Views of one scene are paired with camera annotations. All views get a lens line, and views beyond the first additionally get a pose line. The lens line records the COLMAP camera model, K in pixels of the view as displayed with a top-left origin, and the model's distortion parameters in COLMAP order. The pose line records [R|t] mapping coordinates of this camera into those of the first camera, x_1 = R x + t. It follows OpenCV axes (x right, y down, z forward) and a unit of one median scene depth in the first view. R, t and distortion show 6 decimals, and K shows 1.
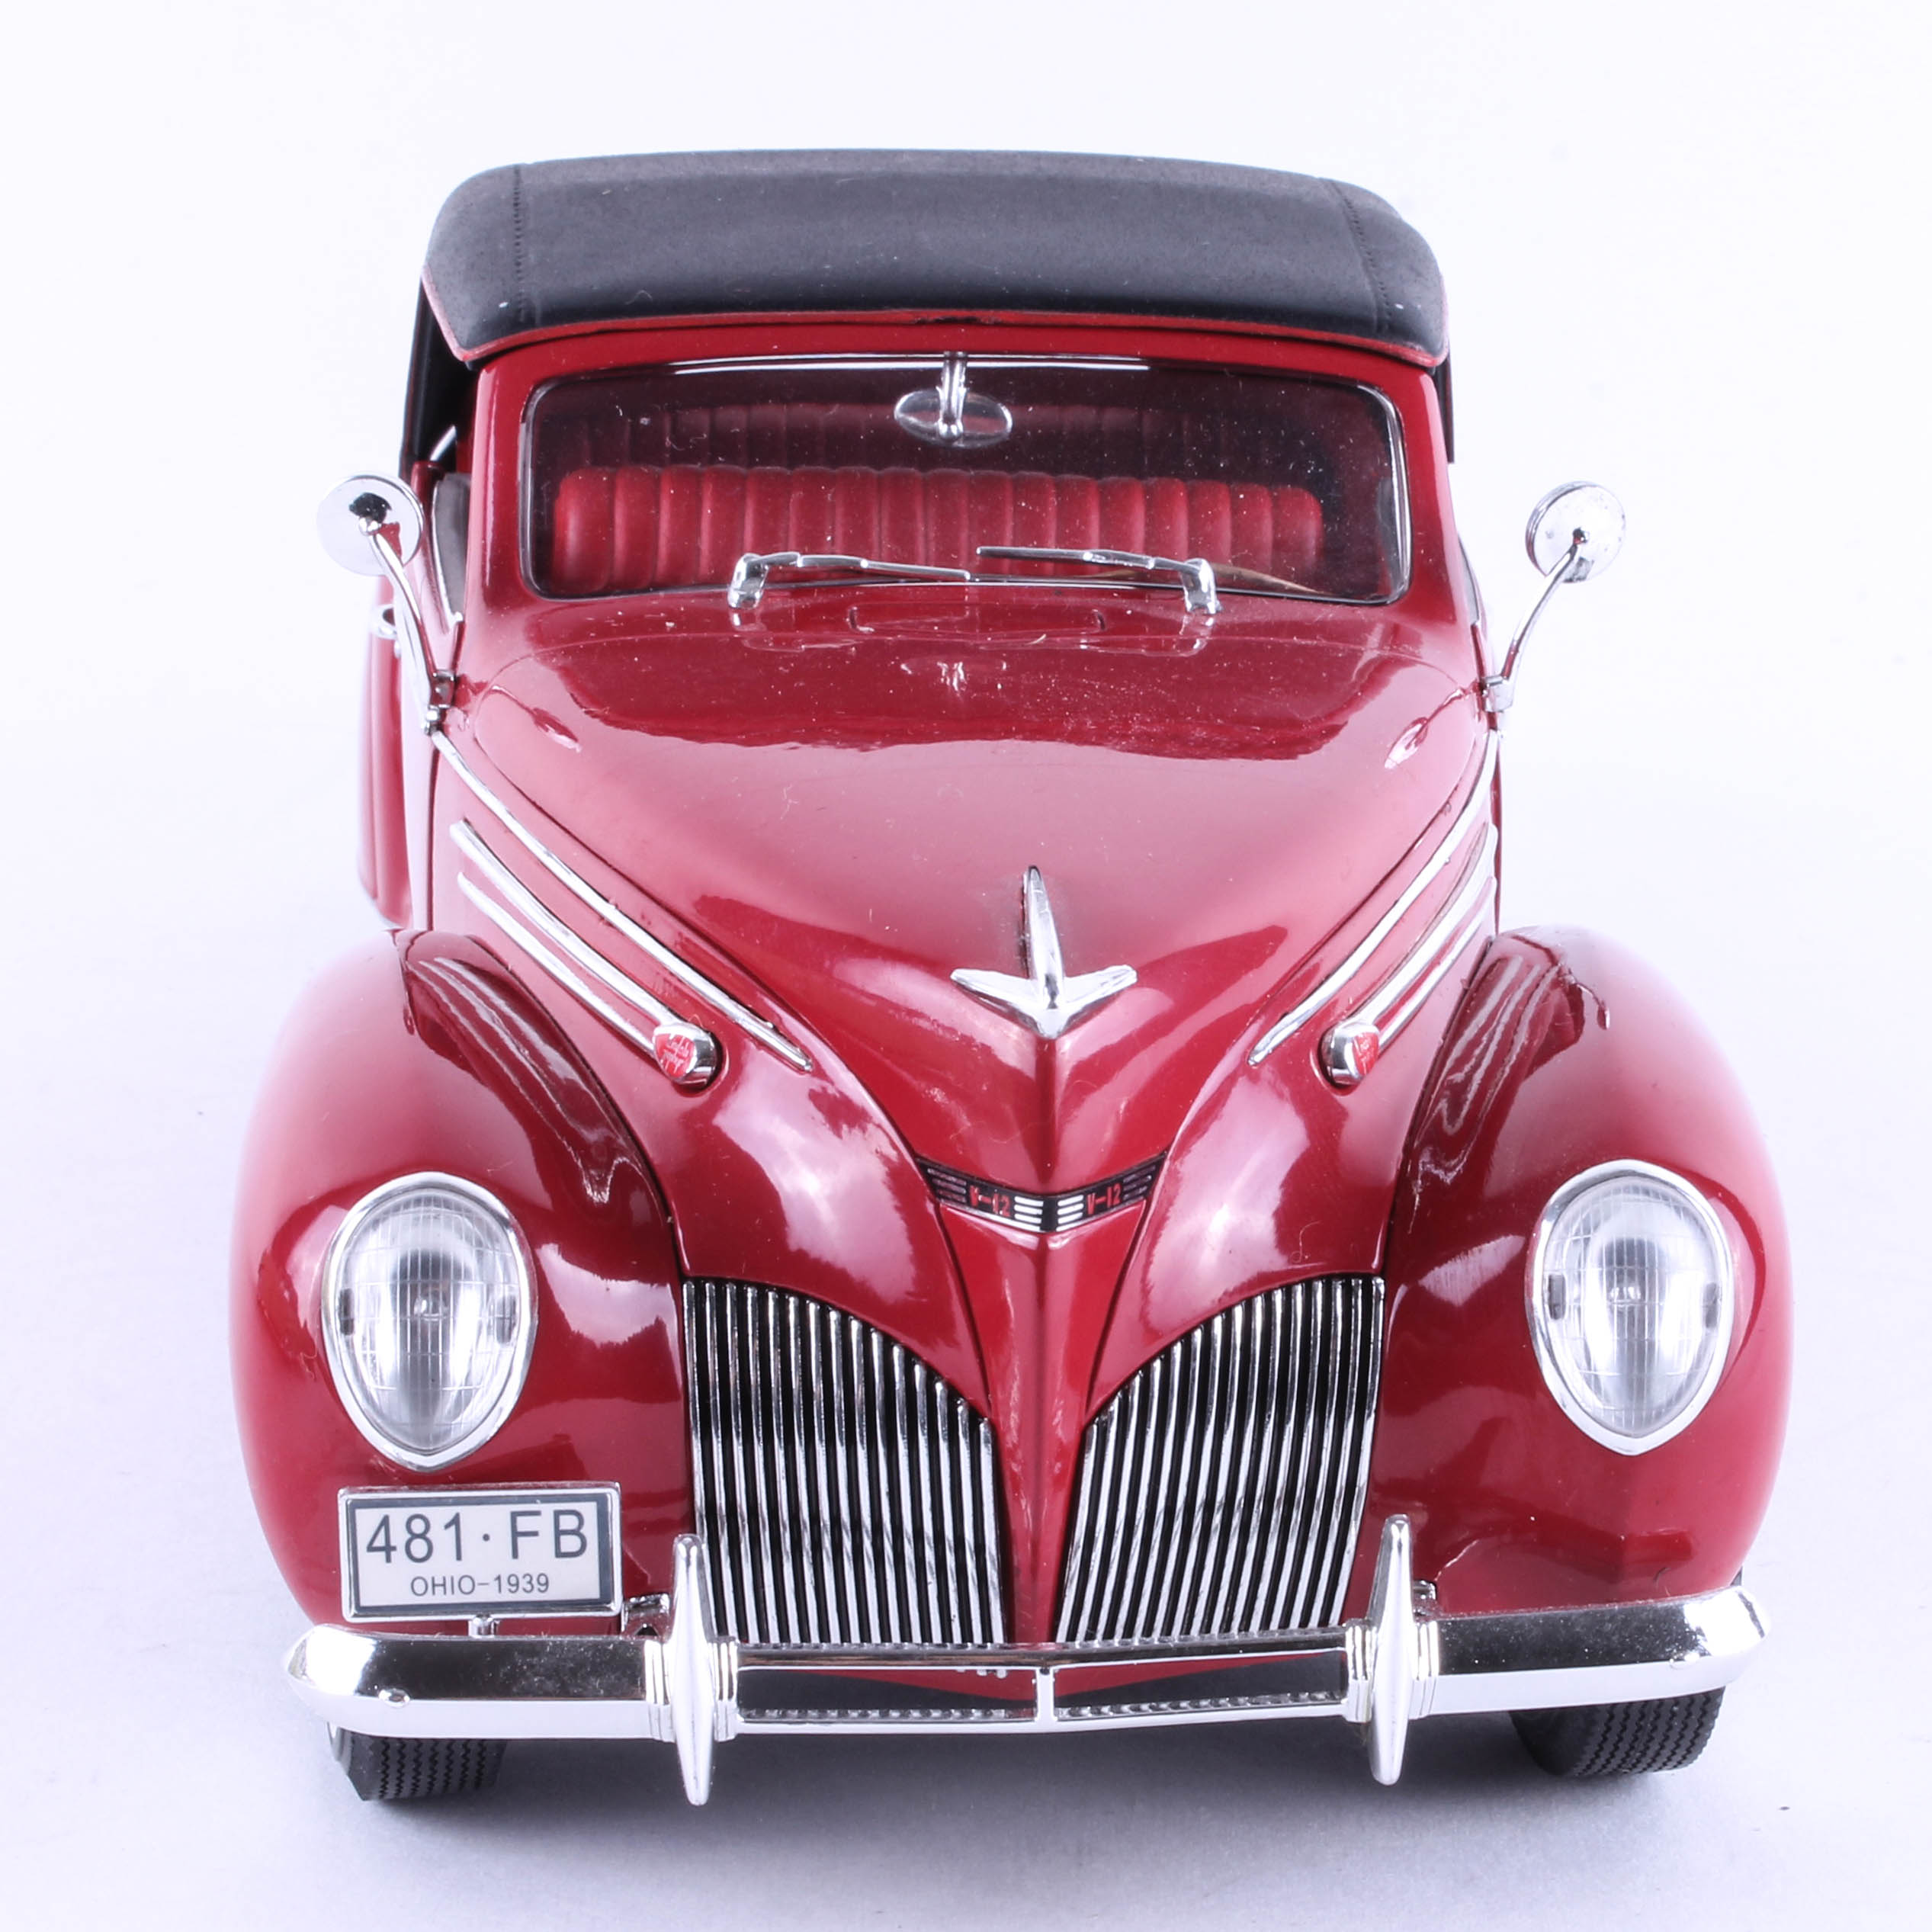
lens RADIAL K [[6121.8, 0, 966.0], [0, 6121.8, 966.0], [0, 0, 1]] dist [-0.035149, 0.988074]
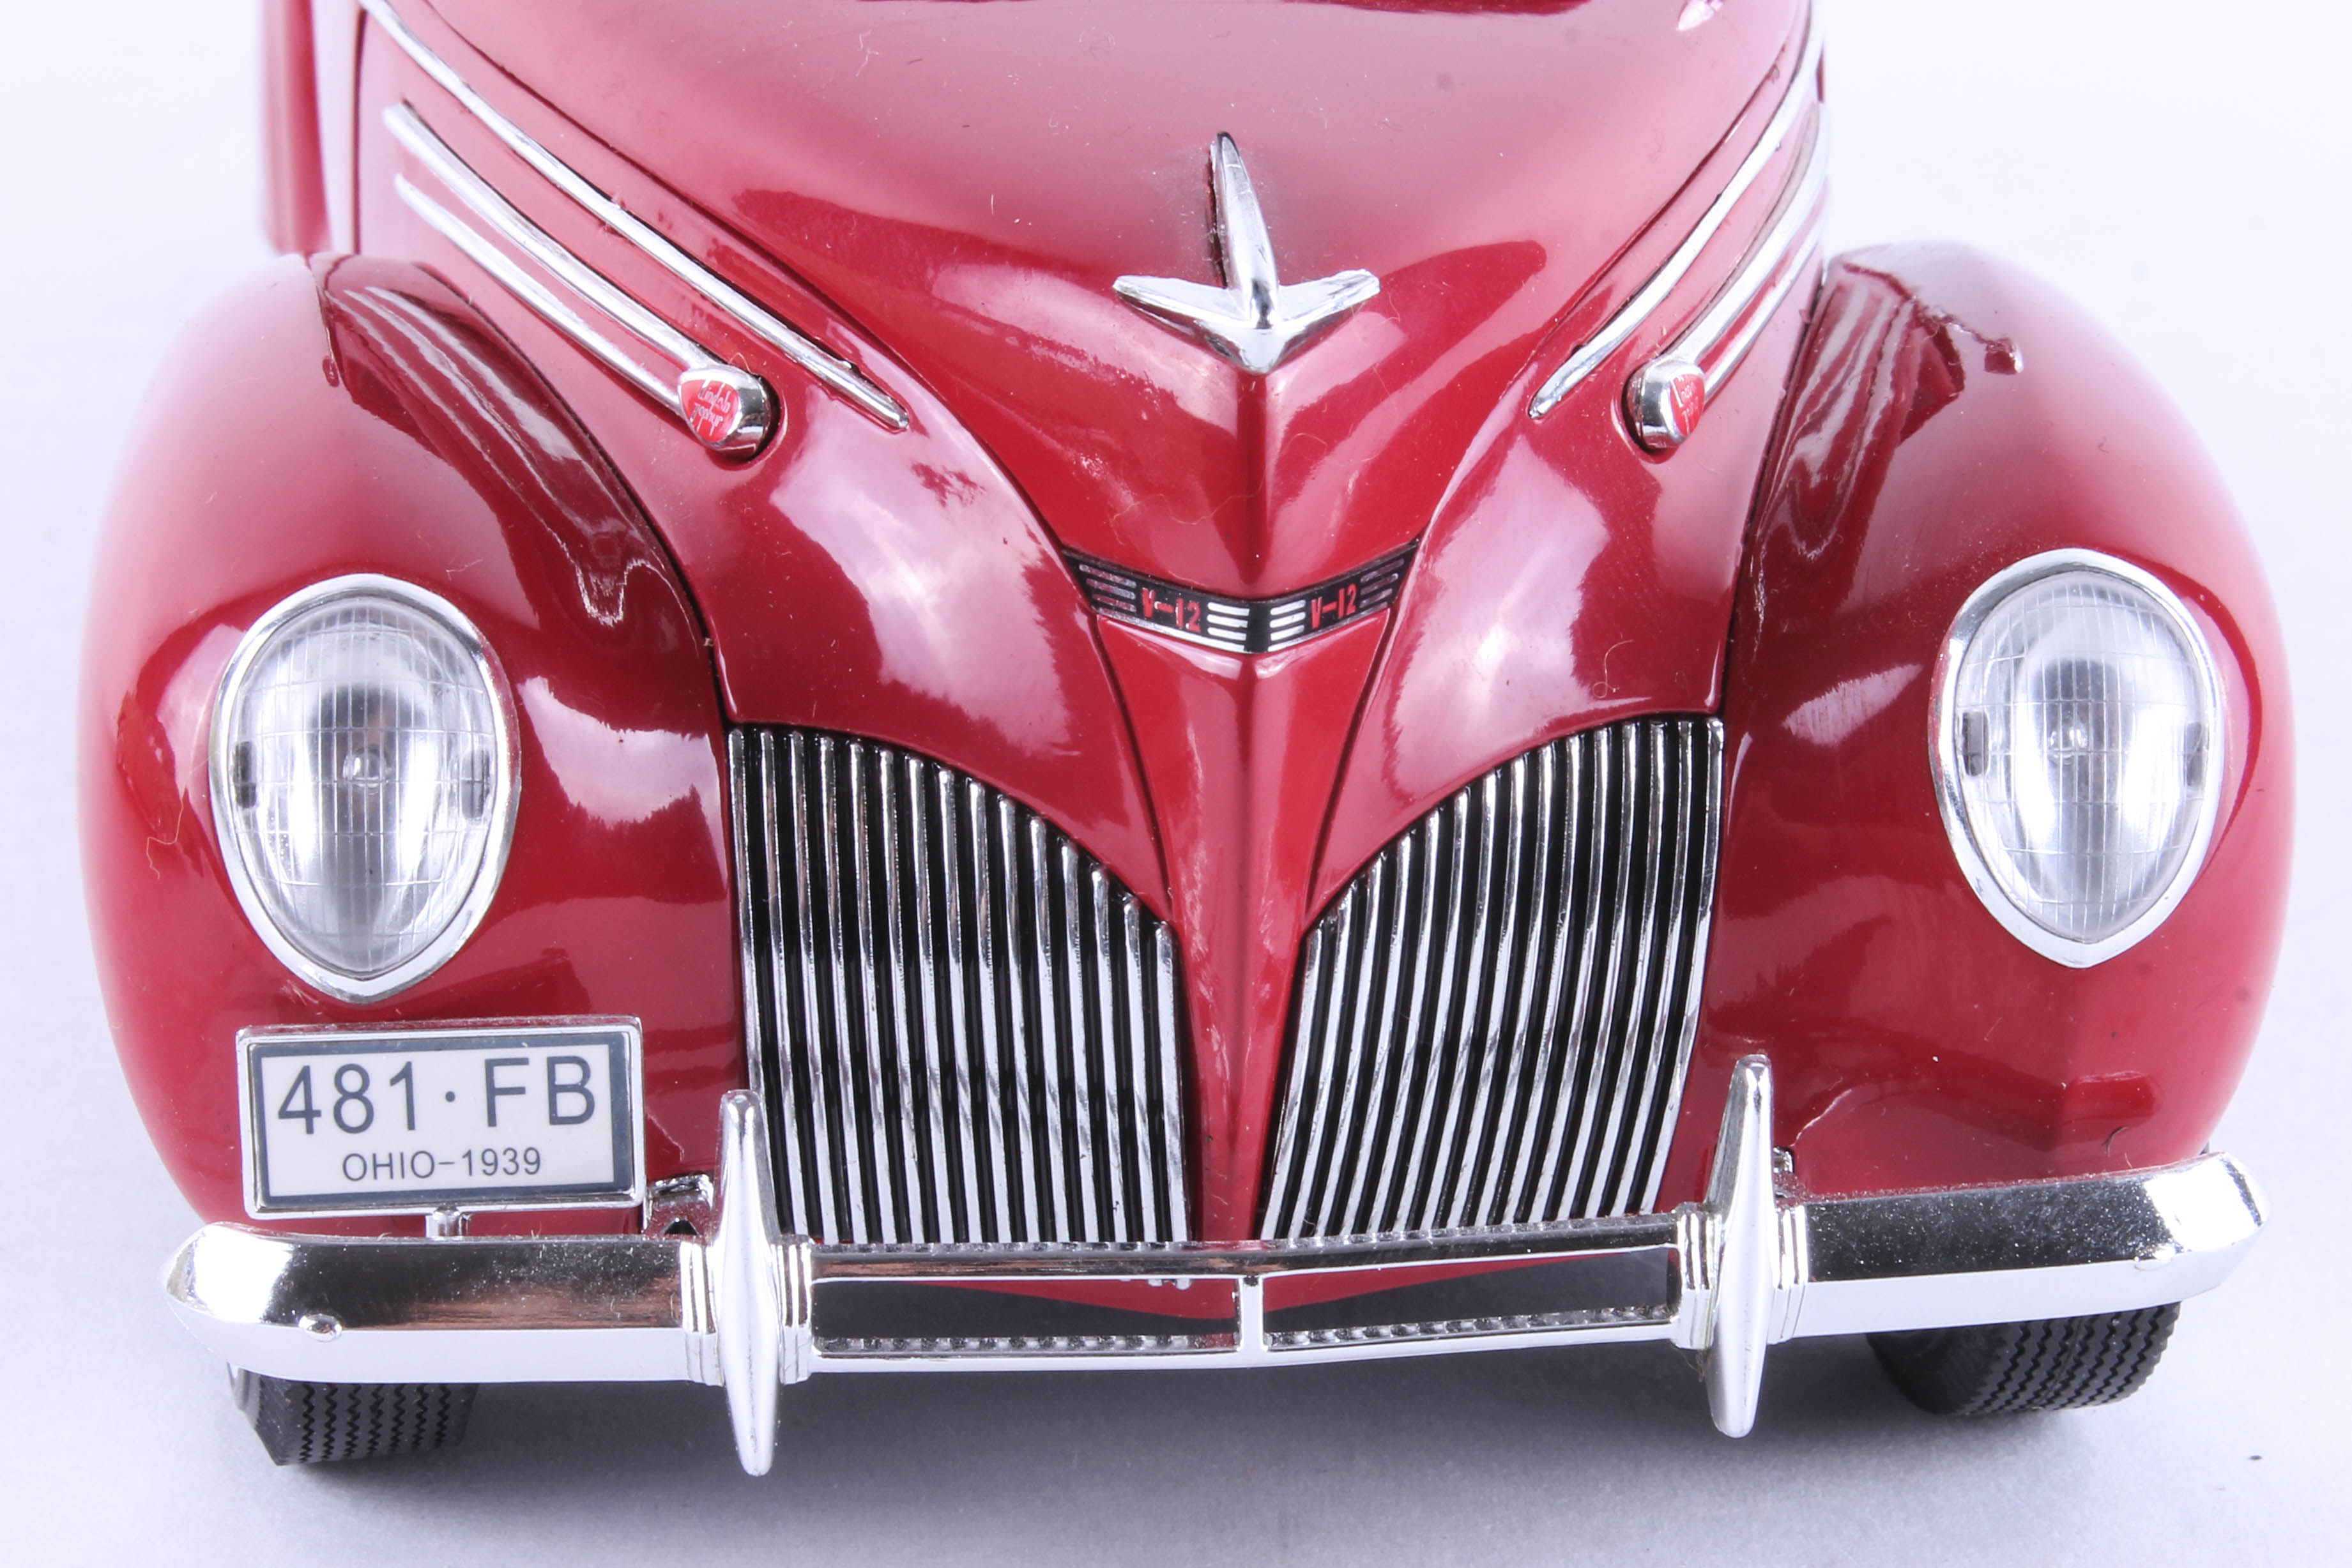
lens RADIAL K [[7619.6, 0, 1176.0], [0, 7619.6, 784.0], [0, 0, 1]] dist [0.003234, 3.738627]
pose [[0.999786, -0.006599, 0.019616, -0.012156], [0.005545, 0.998563, 0.053294, 0.011587], [-0.019939, -0.053174, 0.998386, 0.128916]]
